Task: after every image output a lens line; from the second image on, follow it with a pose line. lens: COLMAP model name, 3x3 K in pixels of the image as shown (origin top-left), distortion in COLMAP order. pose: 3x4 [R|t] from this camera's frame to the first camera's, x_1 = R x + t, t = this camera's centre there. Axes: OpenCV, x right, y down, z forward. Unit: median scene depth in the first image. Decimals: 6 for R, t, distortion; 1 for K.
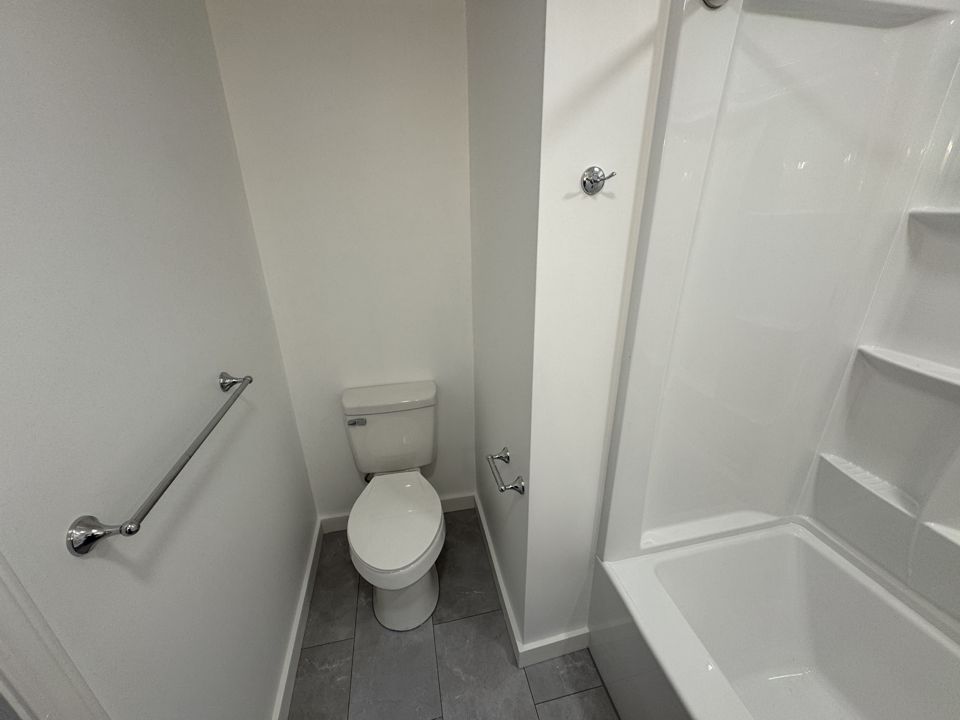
lens RADIAL K [[381.8, 0, 478.1], [0, 381.8, 360.0], [0, 0, 1]] dist [-0.001682, -0.000160]
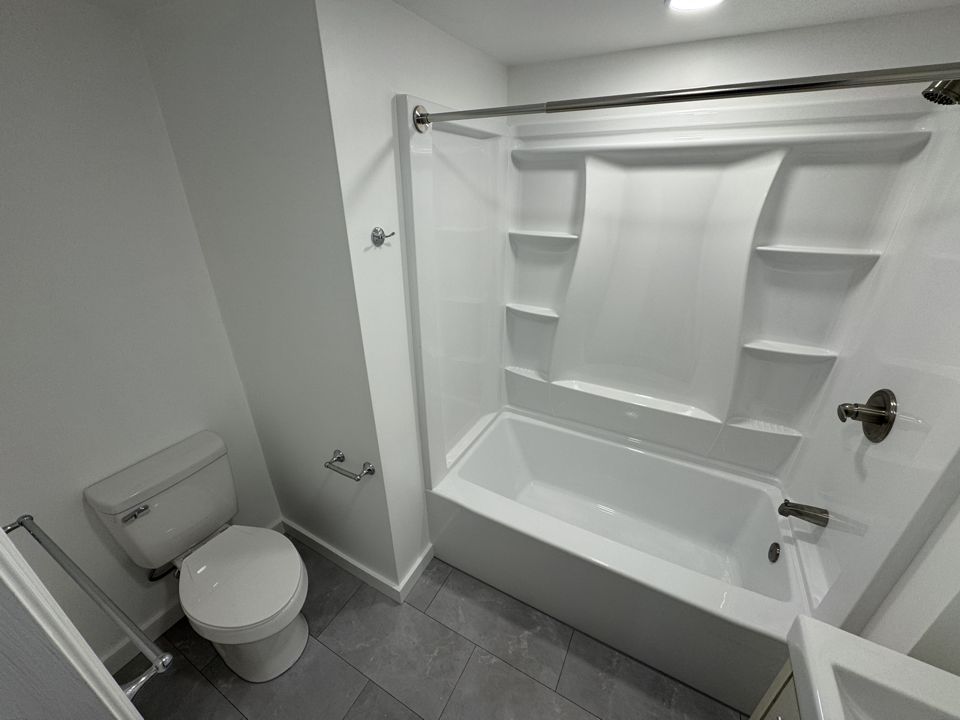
lens RADIAL K [[381.8, 0, 478.1], [0, 381.8, 360.0], [0, 0, 1]] dist [-0.001682, -0.000160]
pose [[0.657236, -0.306181, 0.688690, -0.378407], [0.272144, 0.948524, 0.161985, -0.106658], [-0.702836, 0.080960, 0.706730, -0.154049]]
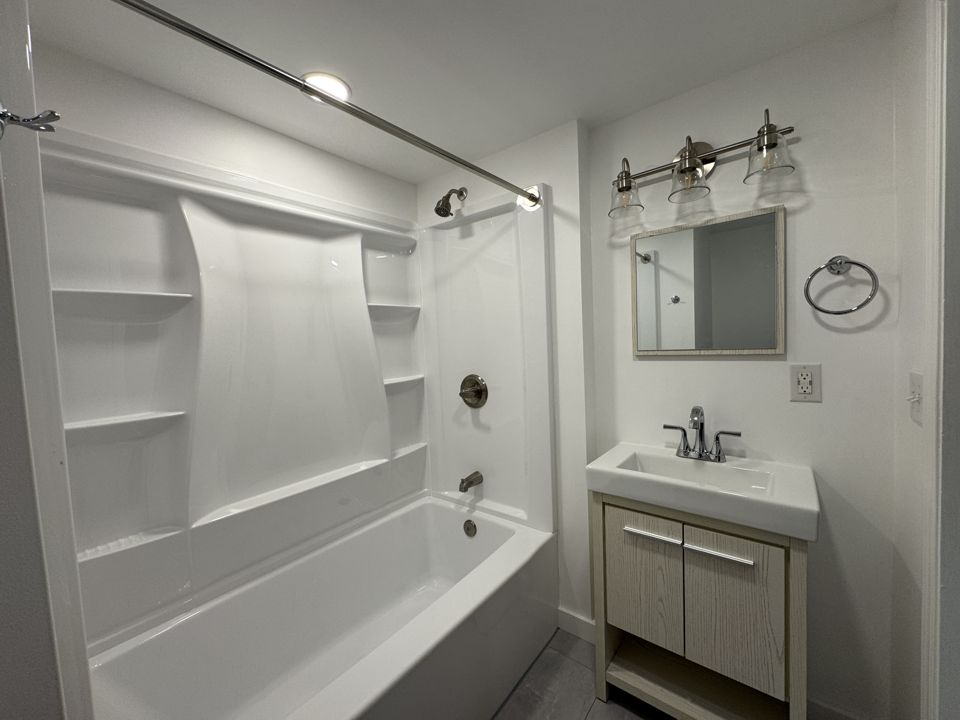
lens RADIAL K [[380.4, 0, 480.0], [0, 380.4, 360.0], [0, 0, 1]] dist [-0.000206, 0.000110]
pose [[-0.627853, 0.005230, 0.778314, -0.310502], [0.341380, 0.900510, 0.269335, -0.063479], [-0.699471, 0.434804, -0.567173, 0.635402]]
